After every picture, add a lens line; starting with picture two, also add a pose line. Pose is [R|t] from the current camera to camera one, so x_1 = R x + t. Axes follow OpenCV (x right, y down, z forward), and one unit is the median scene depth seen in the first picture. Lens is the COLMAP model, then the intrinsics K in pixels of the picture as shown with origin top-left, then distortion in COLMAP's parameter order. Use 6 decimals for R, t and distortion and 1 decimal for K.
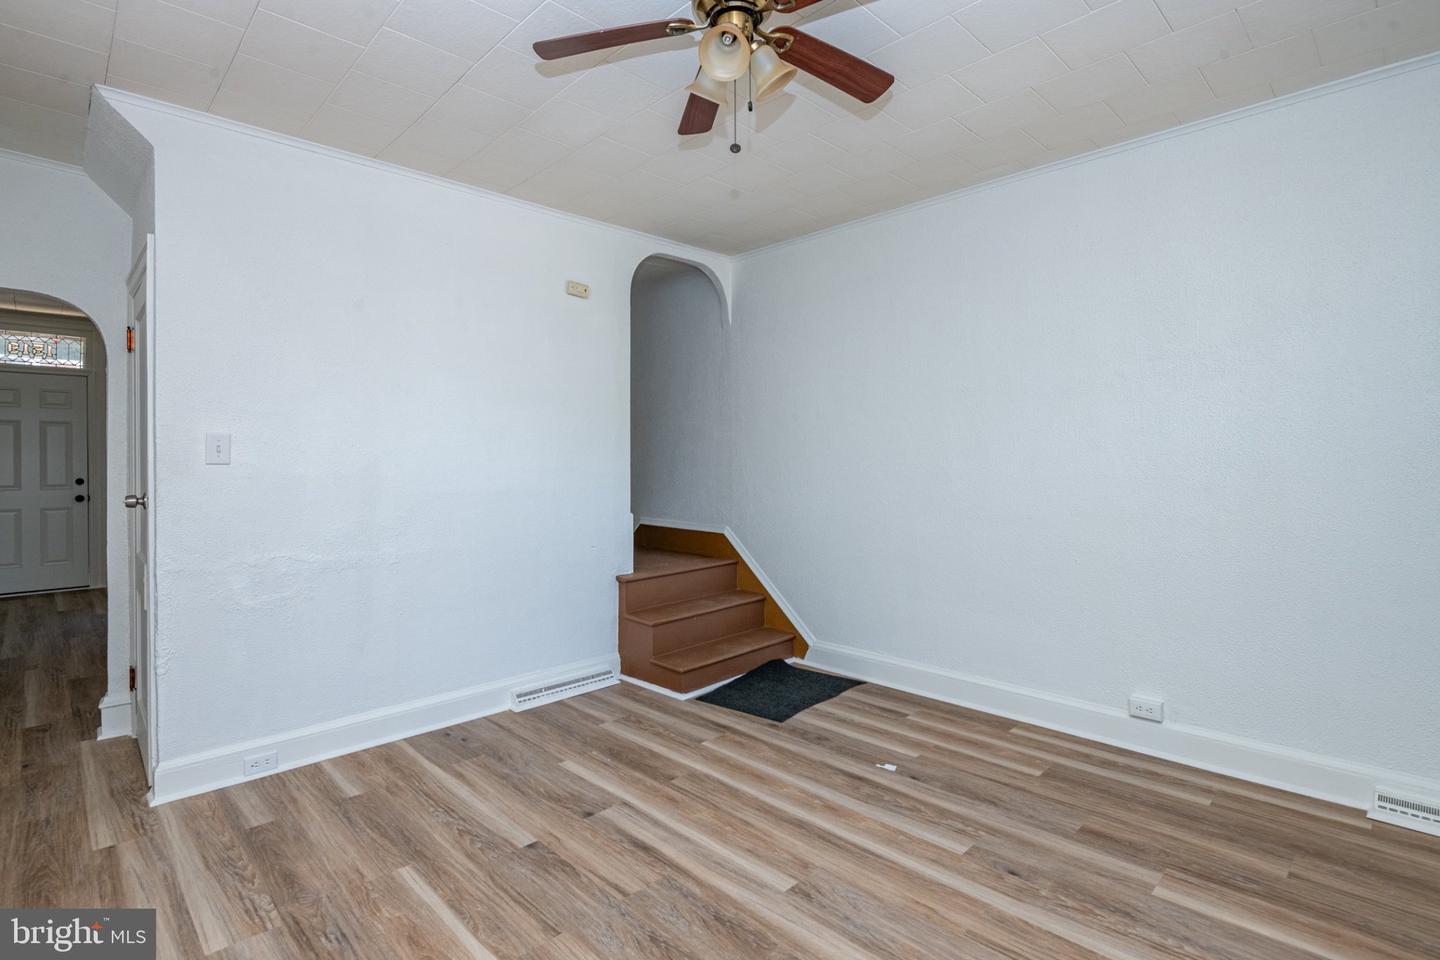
lens RADIAL K [[711.9, 0, 723.1], [0, 711.9, 474.7], [0, 0, 1]] dist [-0.002288, -0.006284]
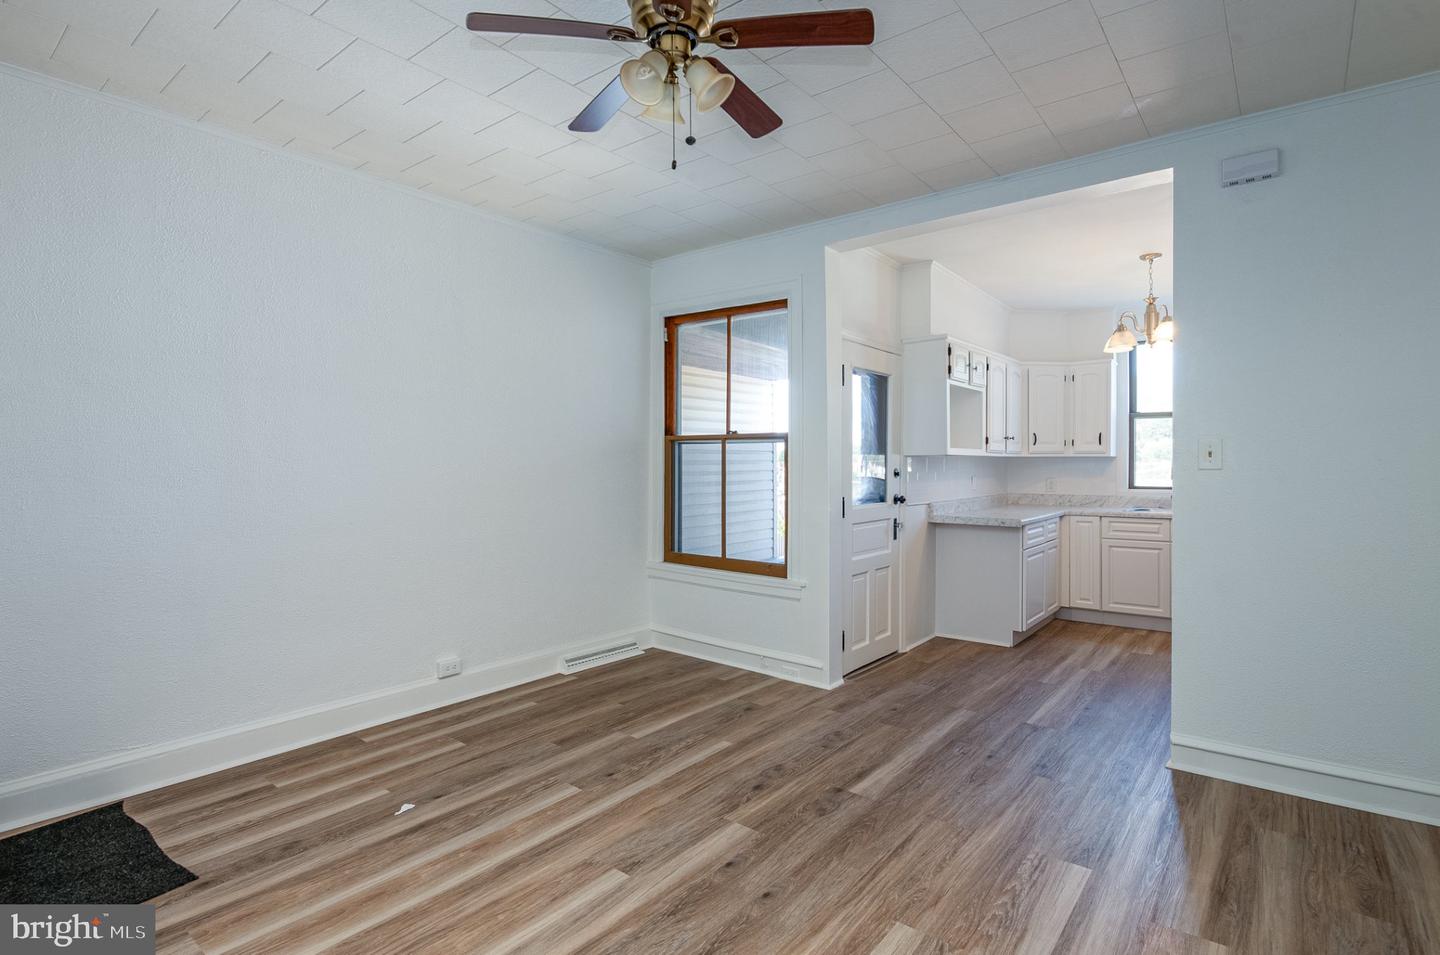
lens RADIAL K [[711.9, 0, 716.6], [0, 711.9, 472.5], [0, 0, 1]] dist [-0.002288, -0.006284]
pose [[-0.127257, -0.008999, 0.991829, -0.752858], [0.021691, 0.999694, 0.011853, -0.009382], [-0.991633, 0.023022, -0.127023, 0.782875]]
